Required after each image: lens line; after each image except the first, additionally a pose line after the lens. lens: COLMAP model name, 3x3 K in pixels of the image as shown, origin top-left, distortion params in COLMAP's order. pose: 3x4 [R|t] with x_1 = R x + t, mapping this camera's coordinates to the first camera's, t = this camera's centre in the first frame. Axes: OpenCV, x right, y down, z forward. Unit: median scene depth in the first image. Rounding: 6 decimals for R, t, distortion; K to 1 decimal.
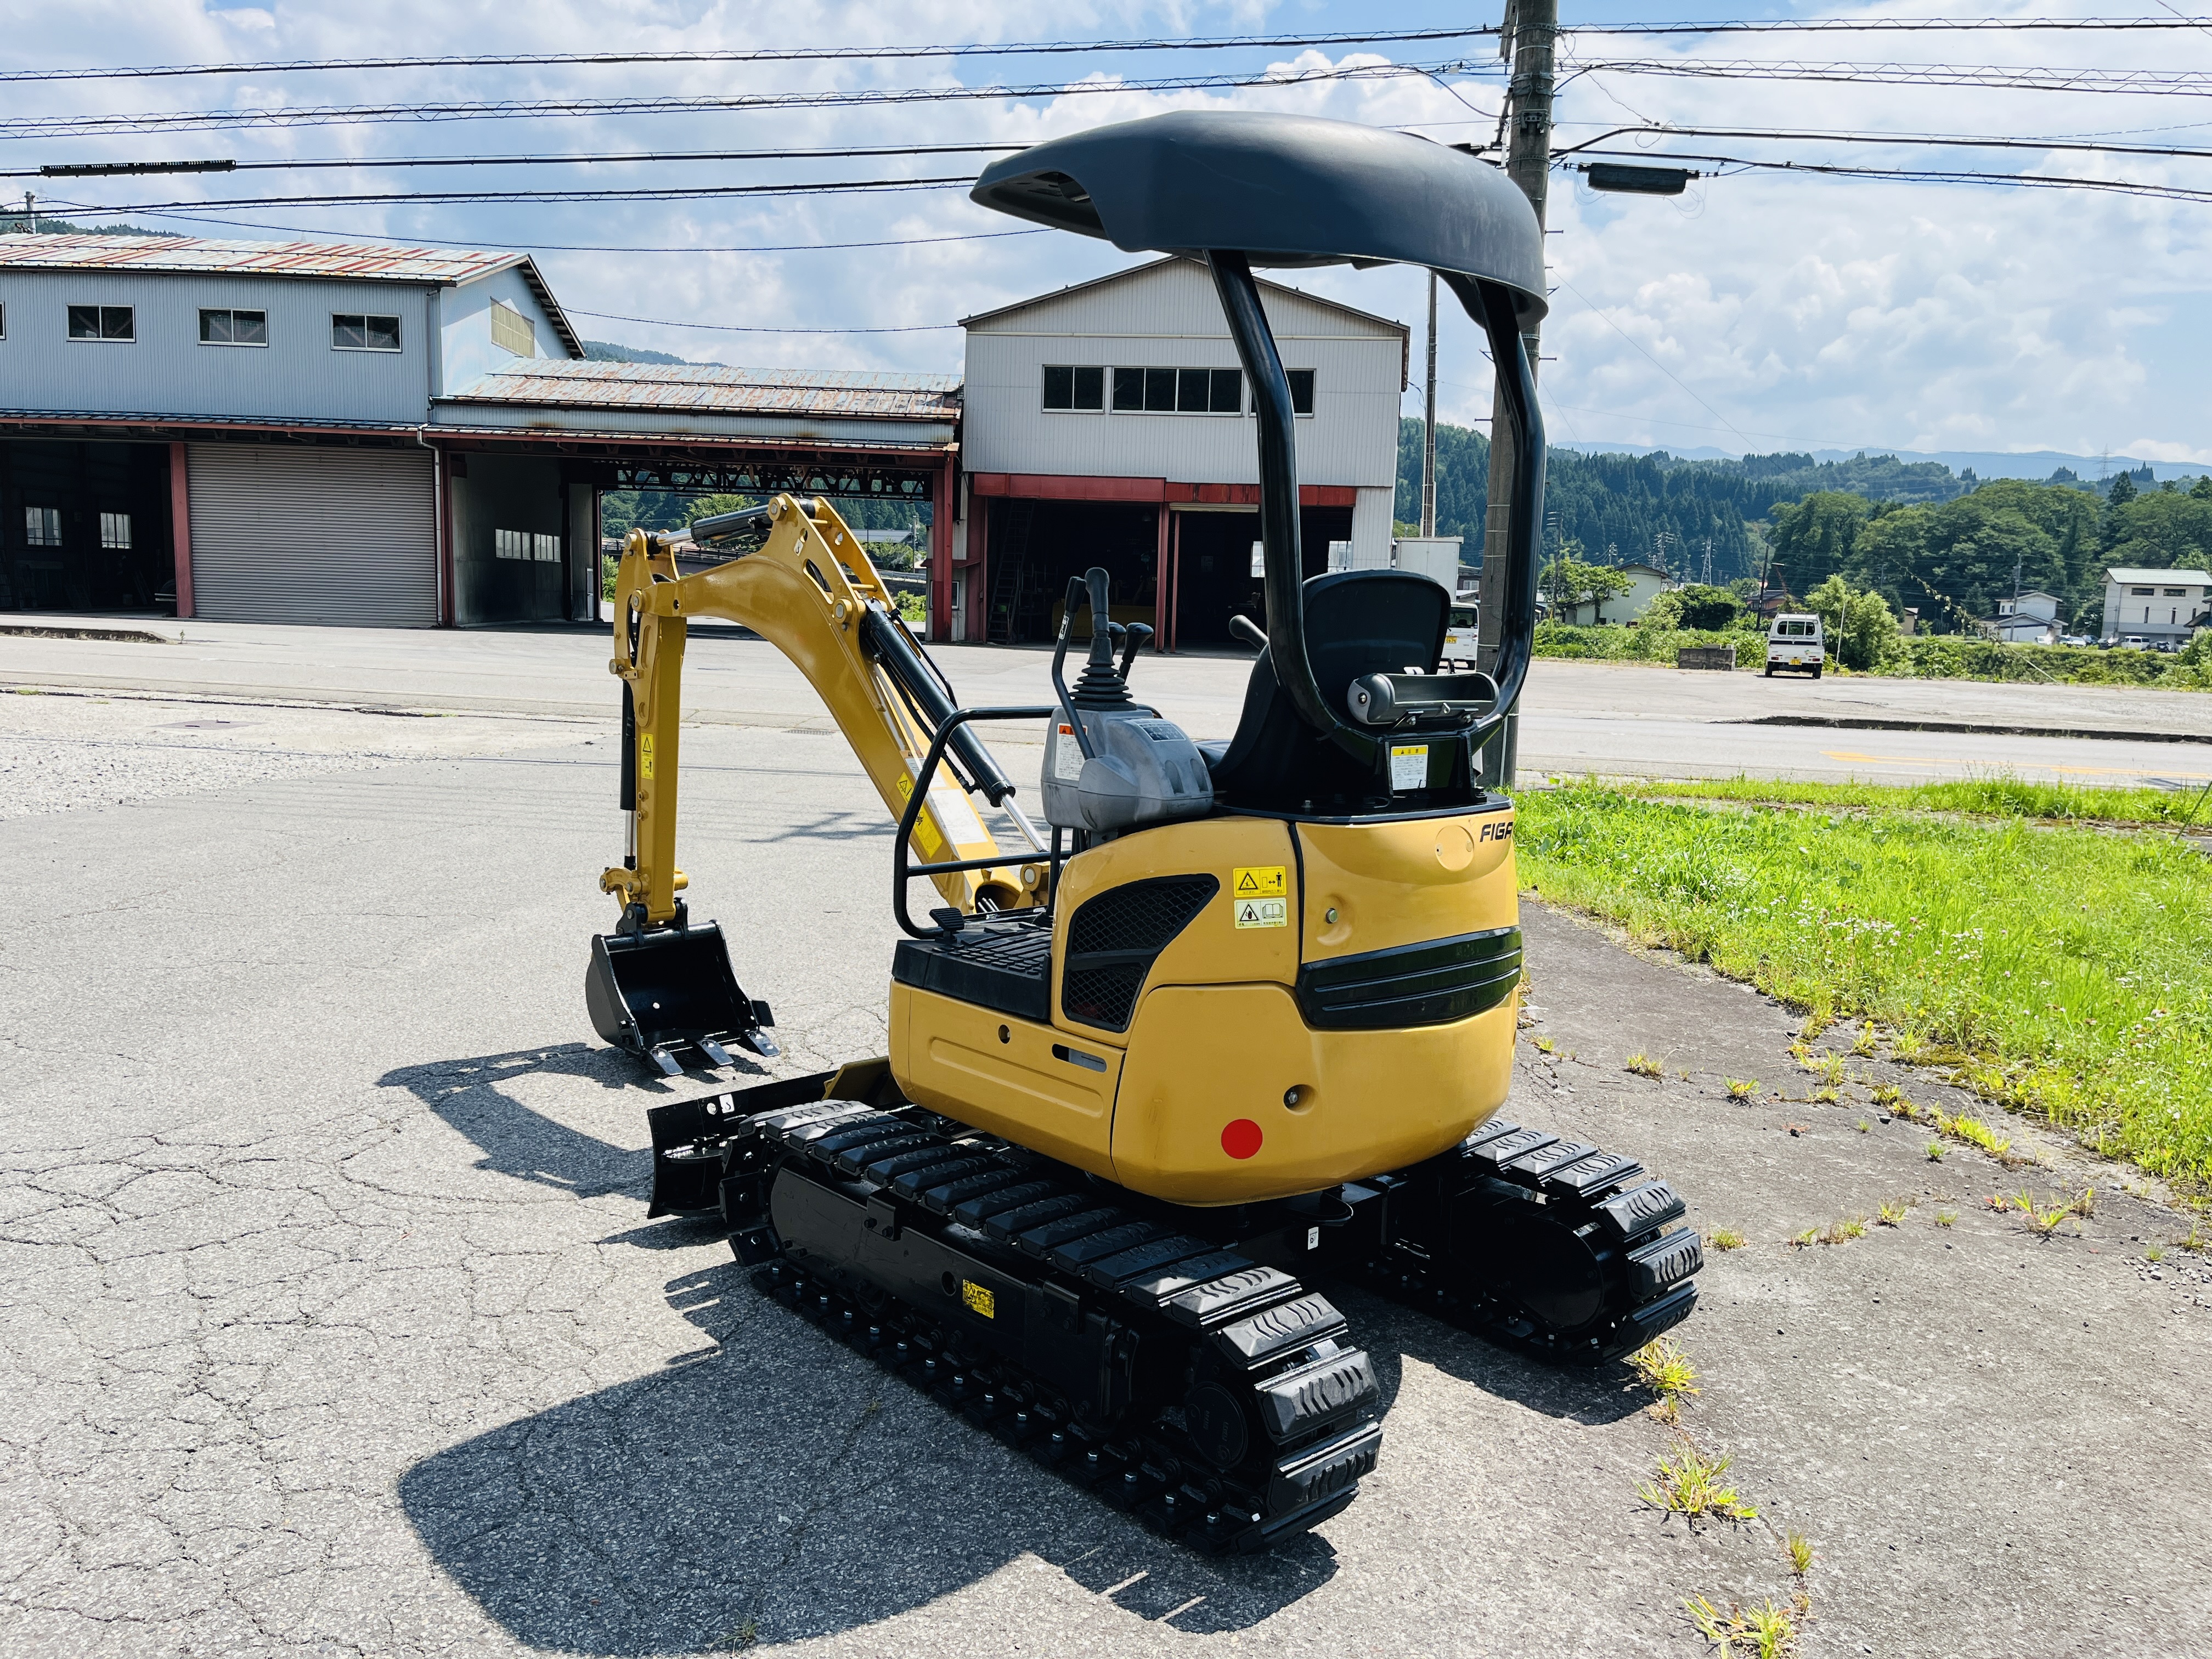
lens RADIAL K [[1684.3, 0, 1121.9], [0, 1684.3, 831.9], [0, 0, 1]] dist [0.079420, -0.125016]
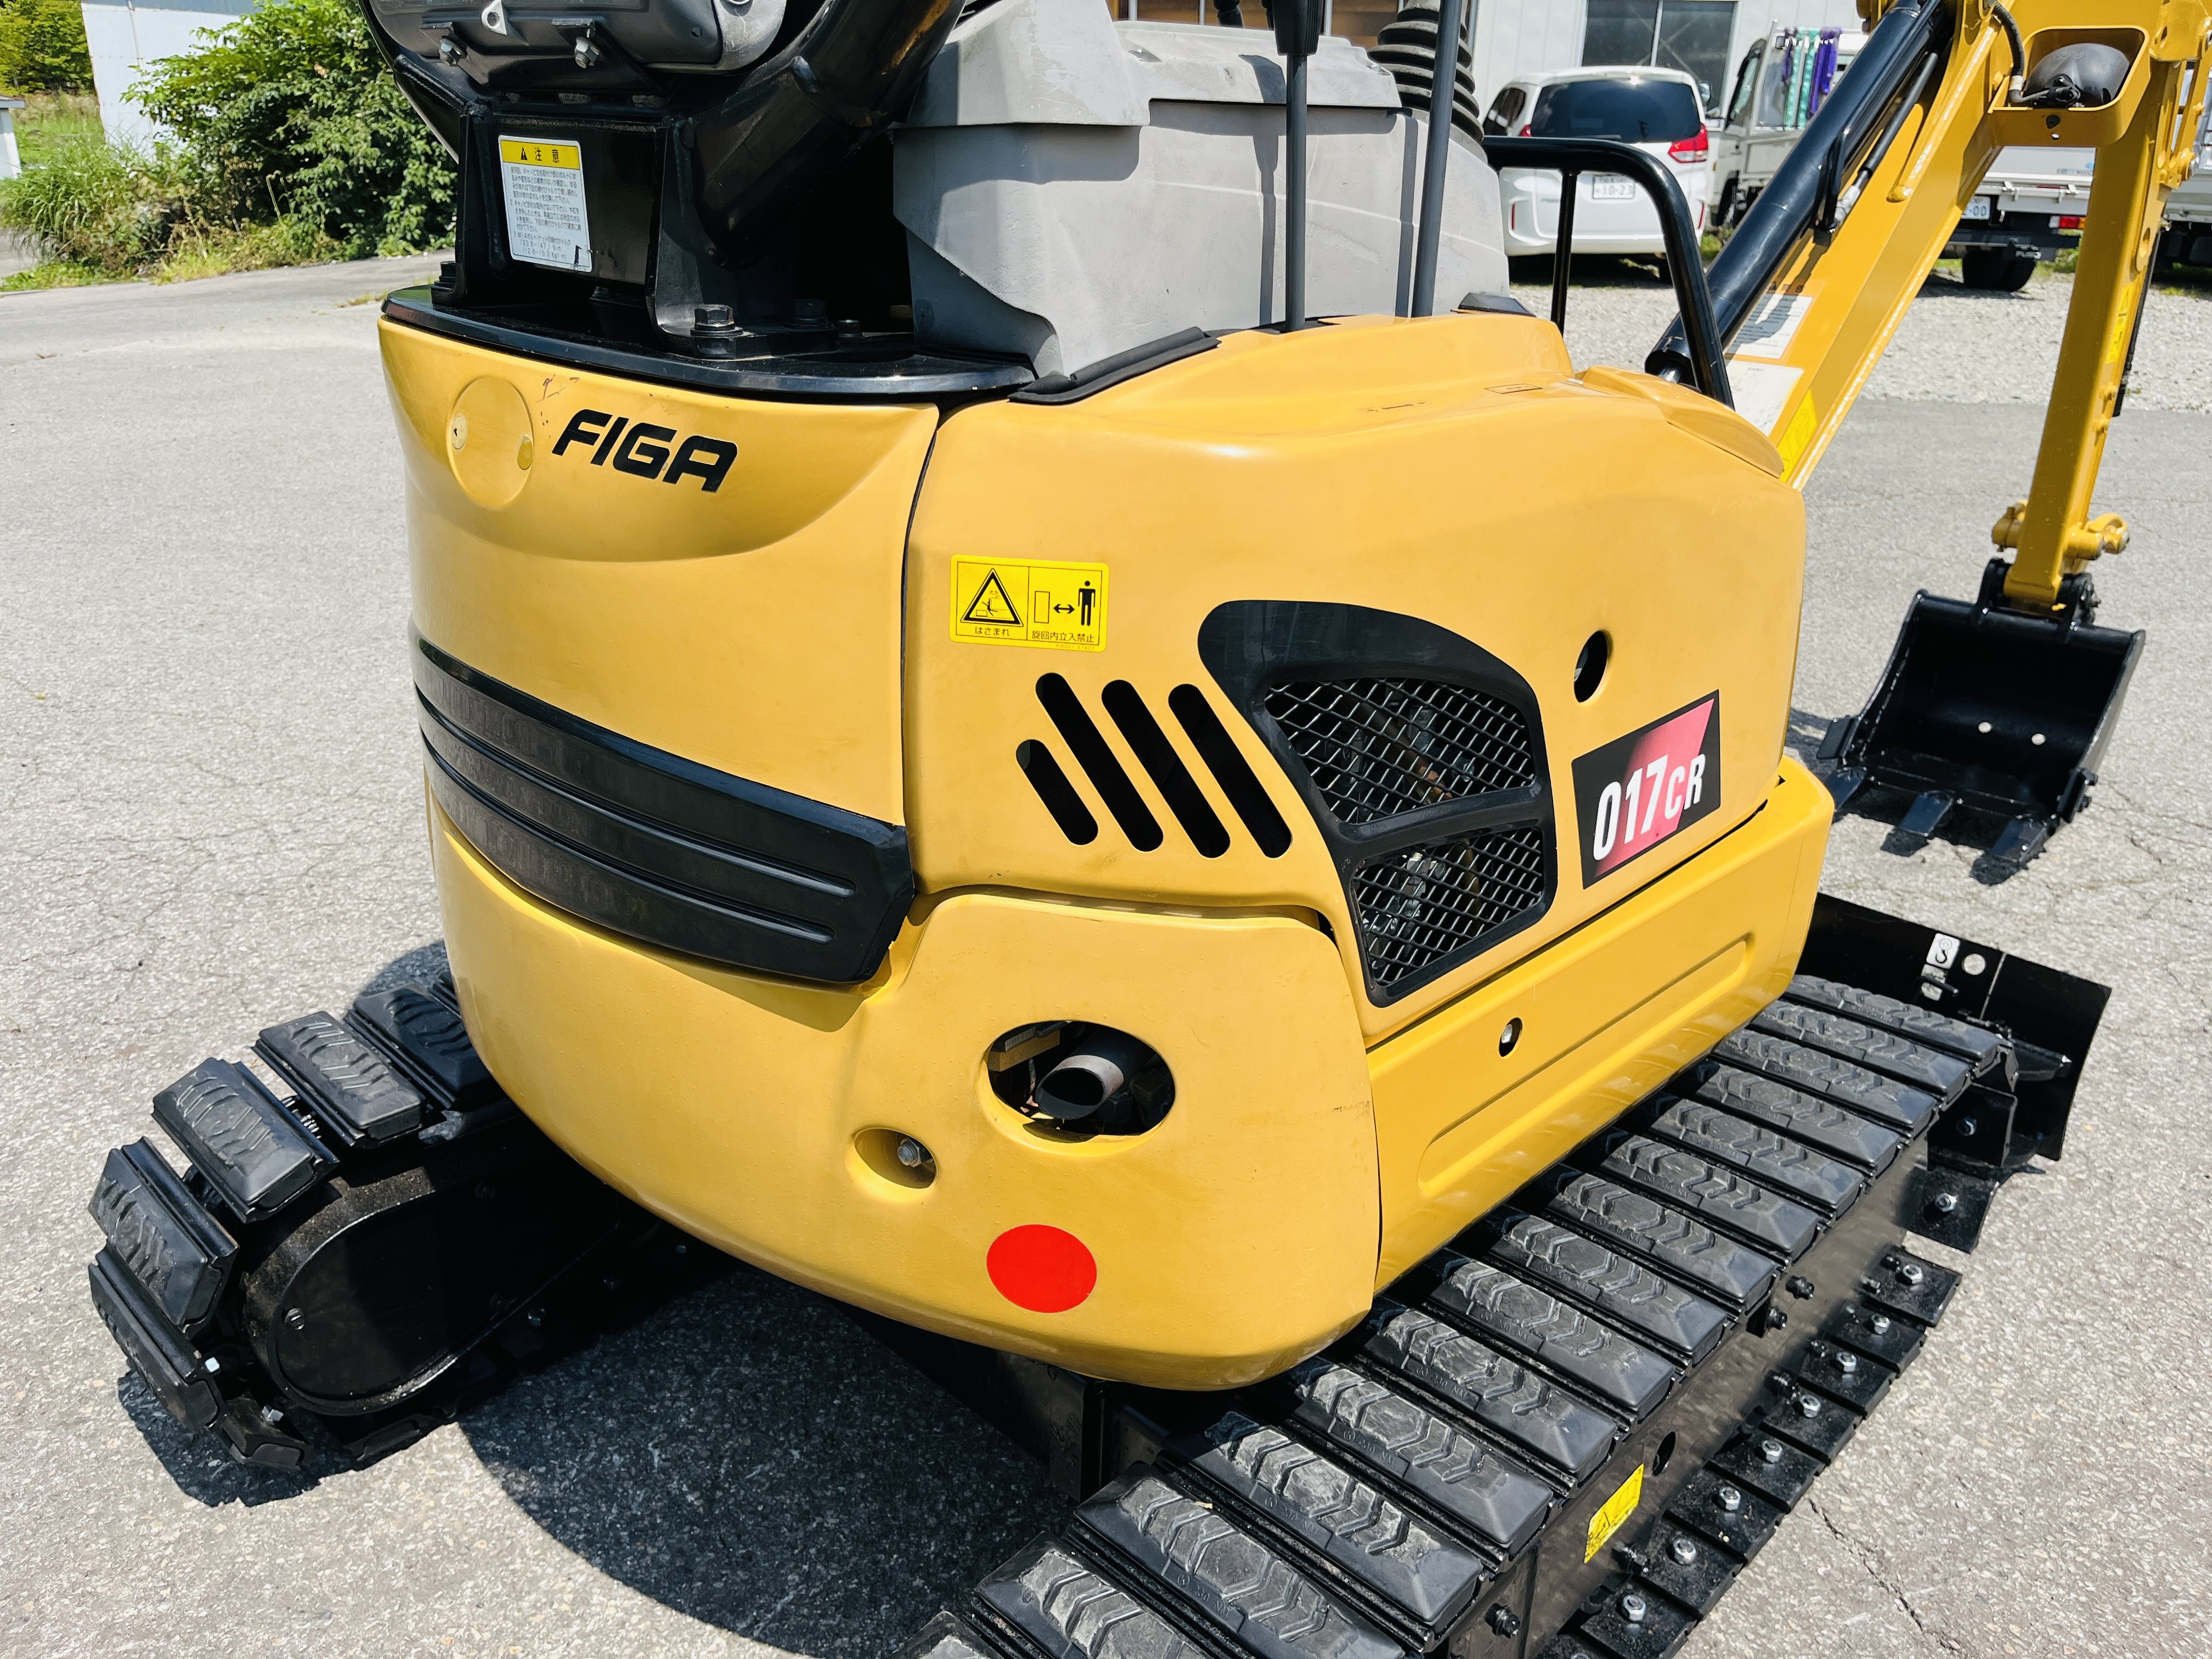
lens RADIAL K [[1684.3, 0, 1121.9], [0, 1684.3, 831.9], [0, 0, 1]] dist [0.079420, -0.125016]
pose [[0.064443, 0.364843, -0.928836, 0.402855], [-0.159112, 0.922620, 0.351362, -0.043860], [0.985155, 0.125146, 0.117508, 0.780336]]
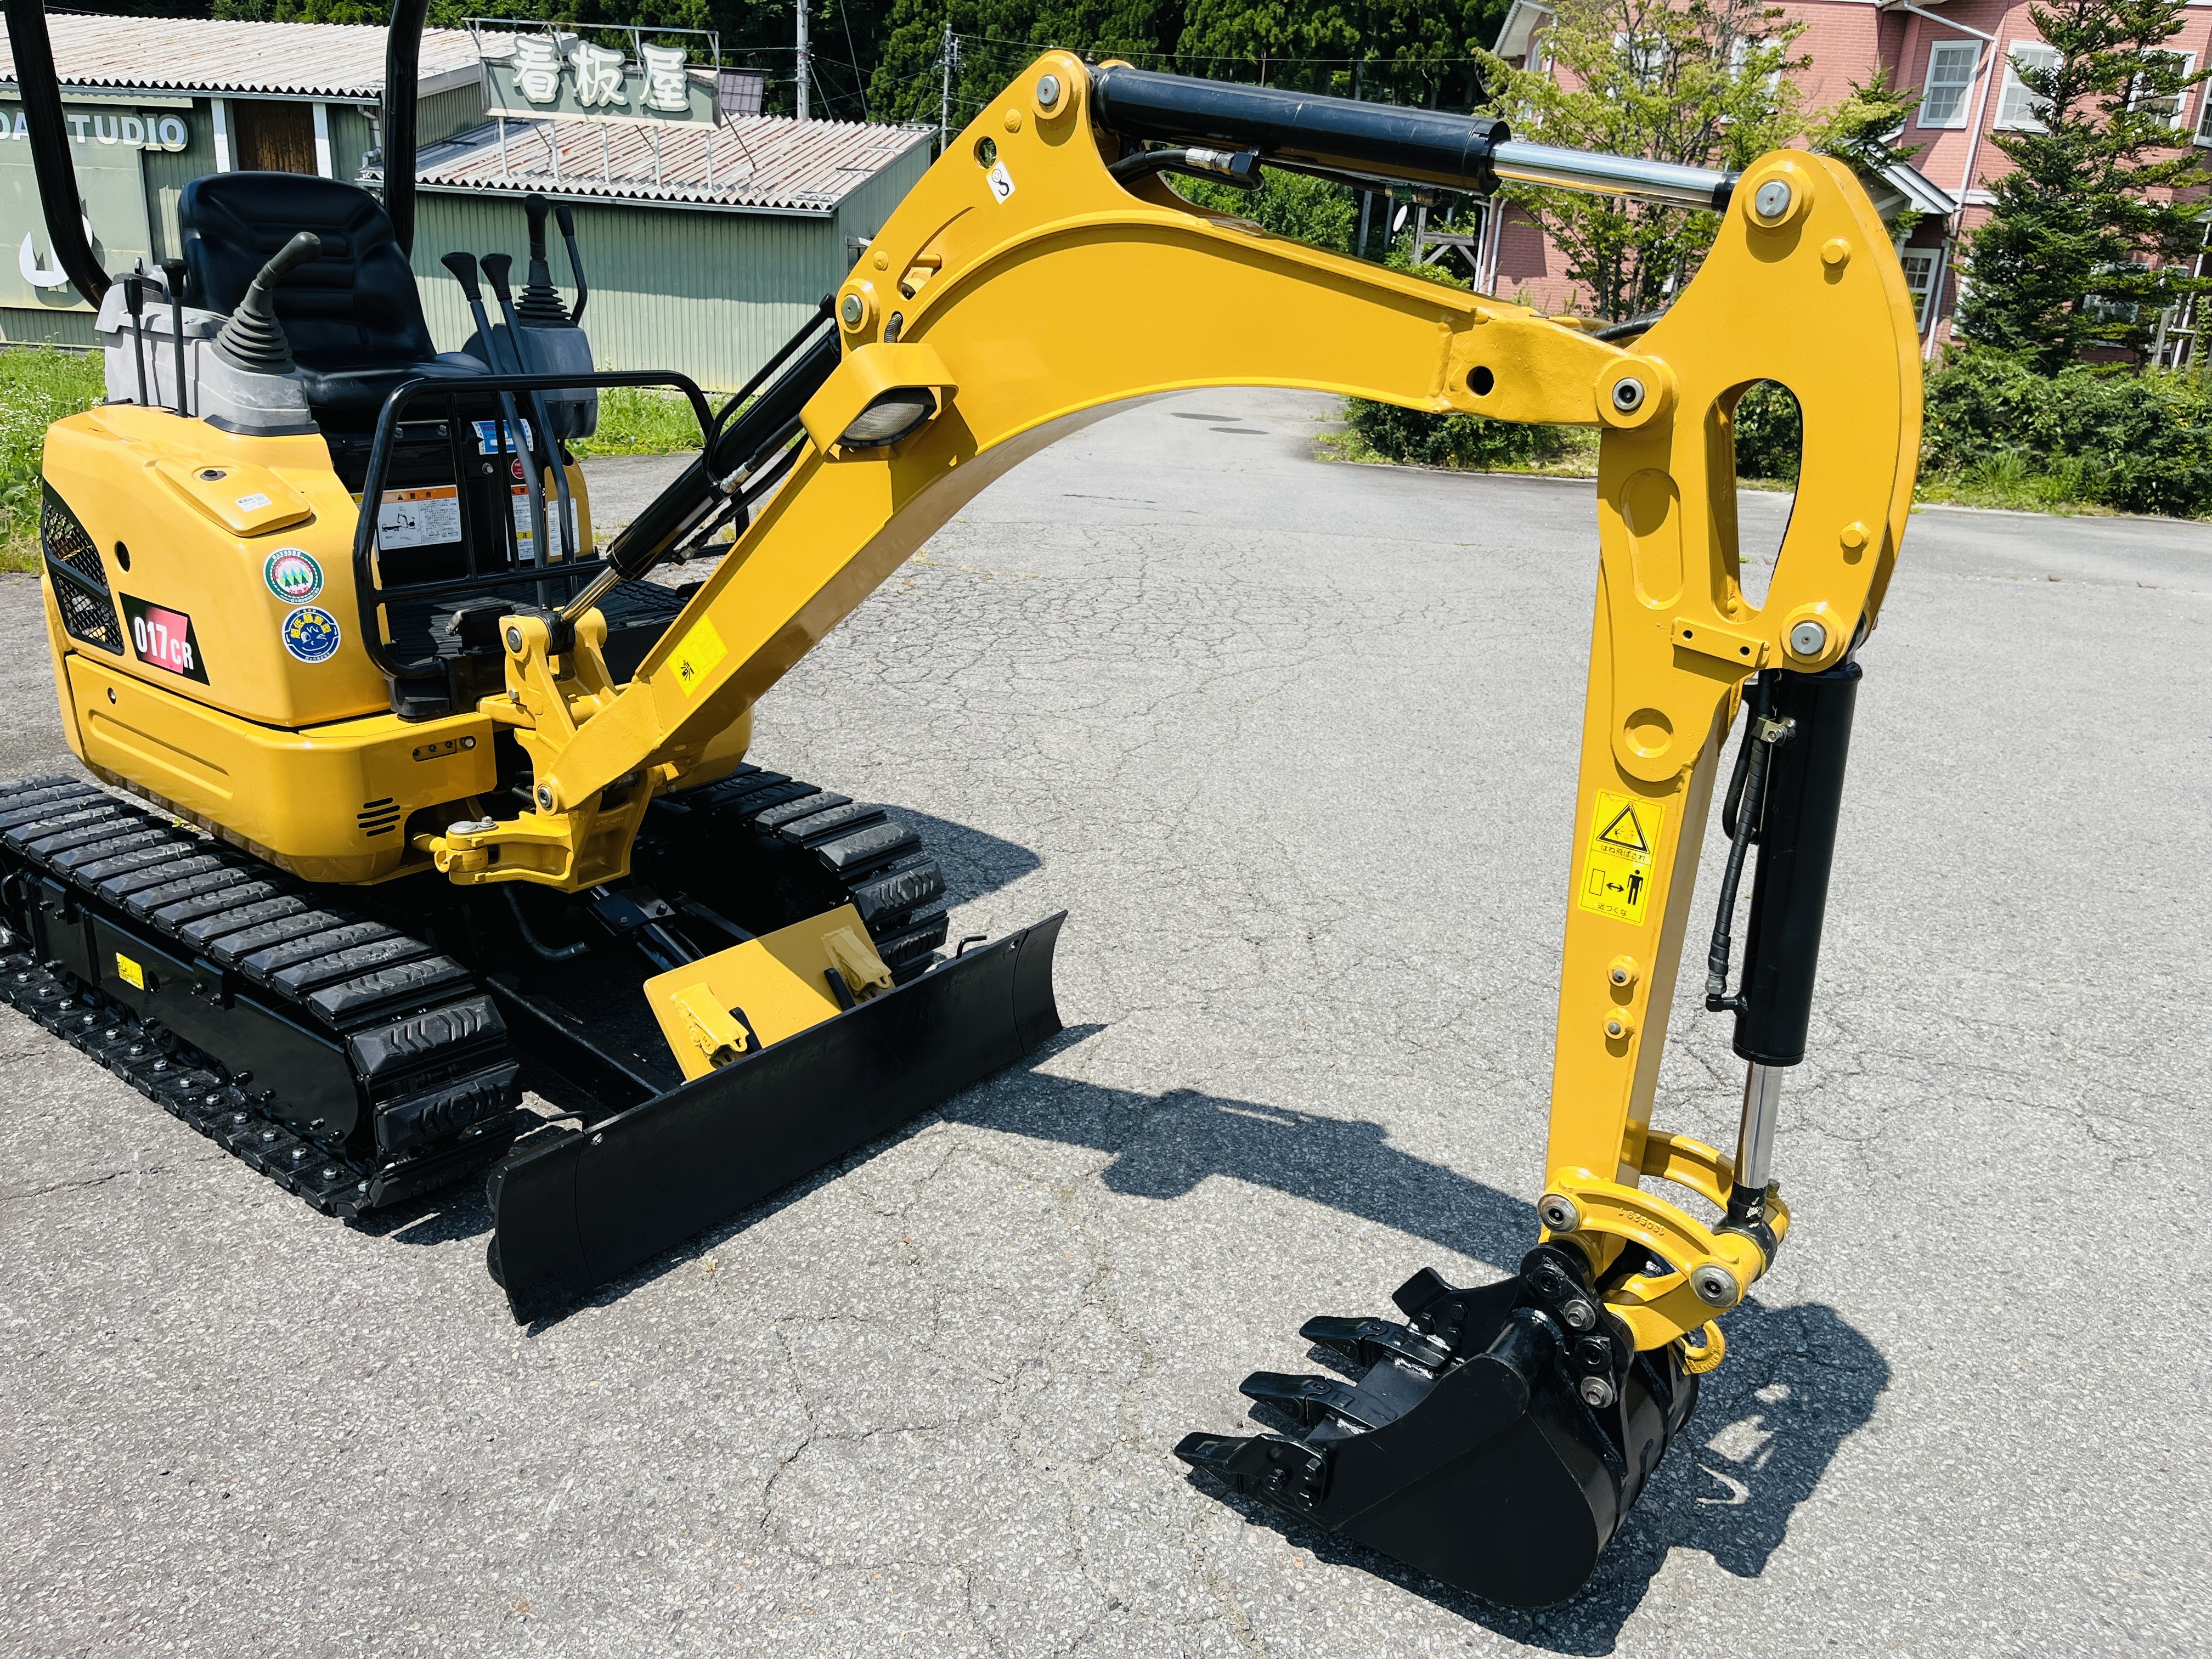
lens RADIAL K [[1662.5, 0, 1111.1], [0, 1662.5, 853.2], [0, 0, 1]] dist [0.076288, -0.109517]
pose [[-0.978601, -0.015745, -0.205162, -0.119642], [-0.111943, 0.877343, 0.466625, -0.240581], [0.172650, 0.479606, -0.860331, 1.603100]]
